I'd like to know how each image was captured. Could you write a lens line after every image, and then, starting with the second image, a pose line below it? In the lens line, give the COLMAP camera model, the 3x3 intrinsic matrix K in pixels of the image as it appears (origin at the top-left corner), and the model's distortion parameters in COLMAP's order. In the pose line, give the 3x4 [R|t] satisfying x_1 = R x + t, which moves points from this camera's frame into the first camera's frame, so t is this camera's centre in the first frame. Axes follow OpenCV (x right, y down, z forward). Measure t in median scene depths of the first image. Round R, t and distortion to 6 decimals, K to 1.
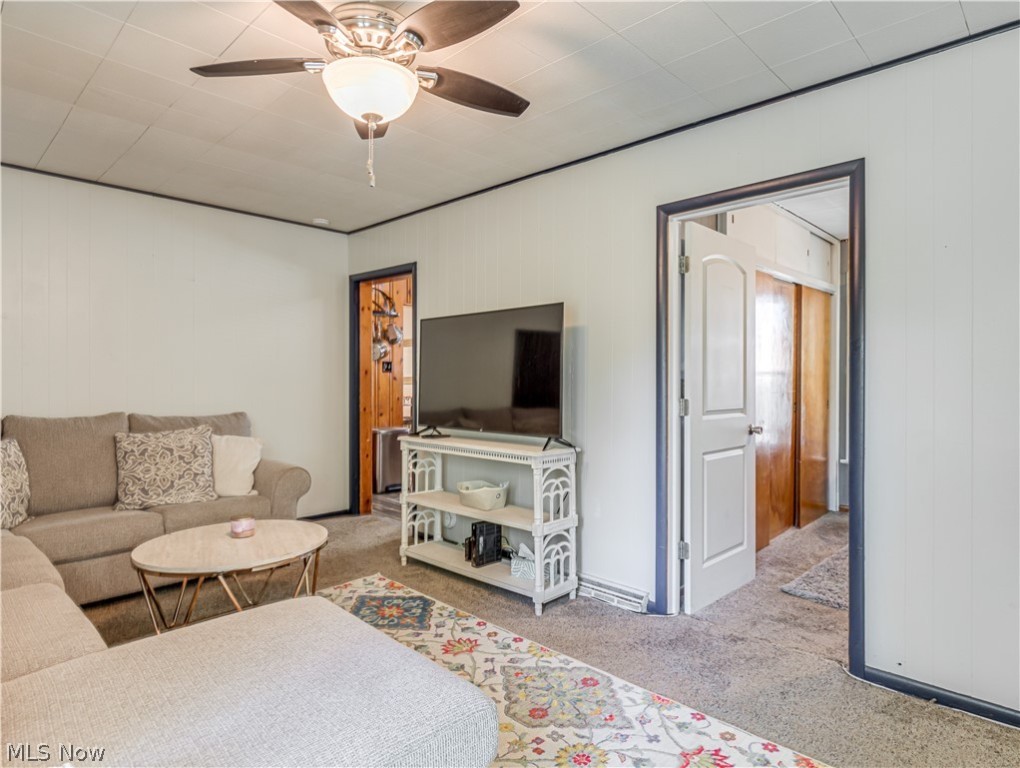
lens RADIAL K [[591.8, 0, 529.4], [0, 591.8, 383.9], [0, 0, 1]] dist [-0.002757, -0.001247]
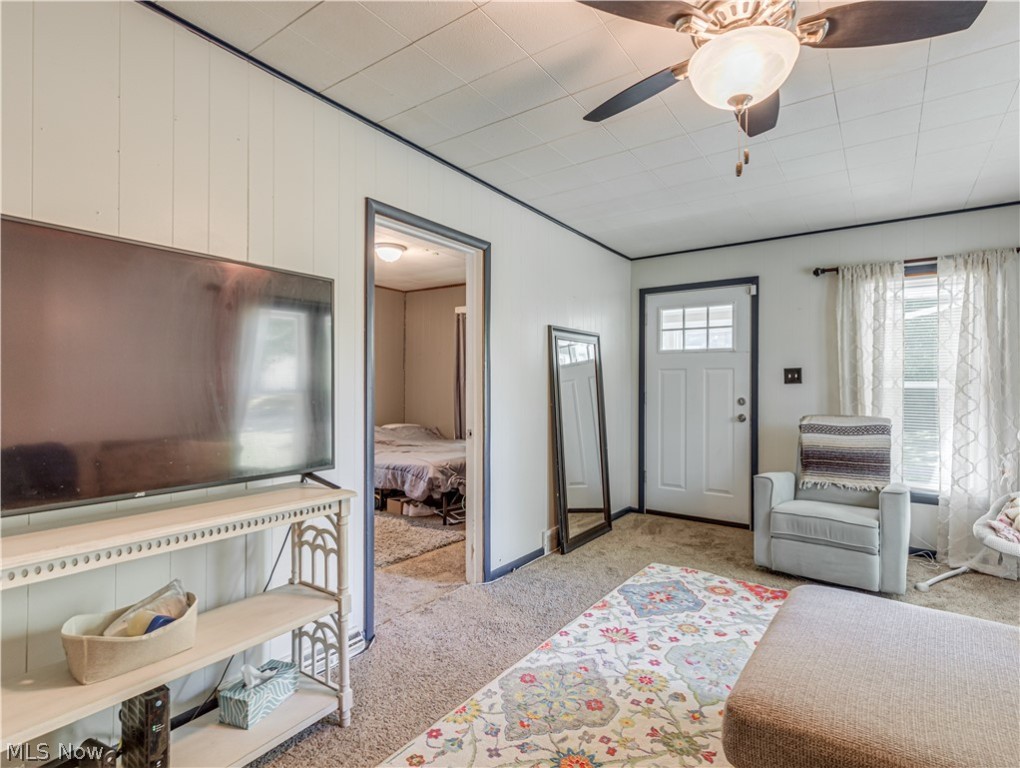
lens RADIAL K [[512.2, 0, 520.6], [0, 512.2, 387.0], [0, 0, 1]] dist [0.002162, 0.000210]
pose [[-0.140226, 0.000413, 0.990119, -0.631218], [0.005715, 0.999984, 0.000392, -0.004507], [-0.990103, 0.005713, -0.140226, 0.915783]]
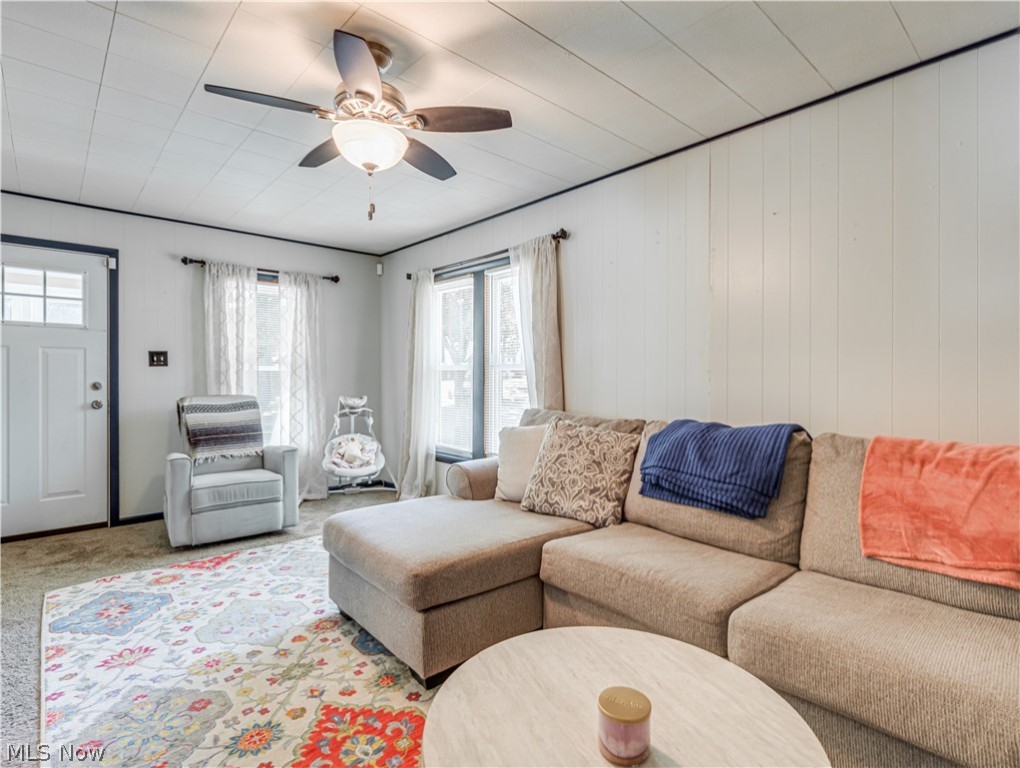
lens RADIAL K [[515.9, 0, 510.3], [0, 515.9, 373.9], [0, 0, 1]] dist [0.013567, 0.000236]
pose [[-0.995706, -0.001999, 0.092545, -0.425438], [-0.000867, 0.999924, 0.012271, -0.006717], [-0.092563, 0.012138, -0.995633, 1.326437]]
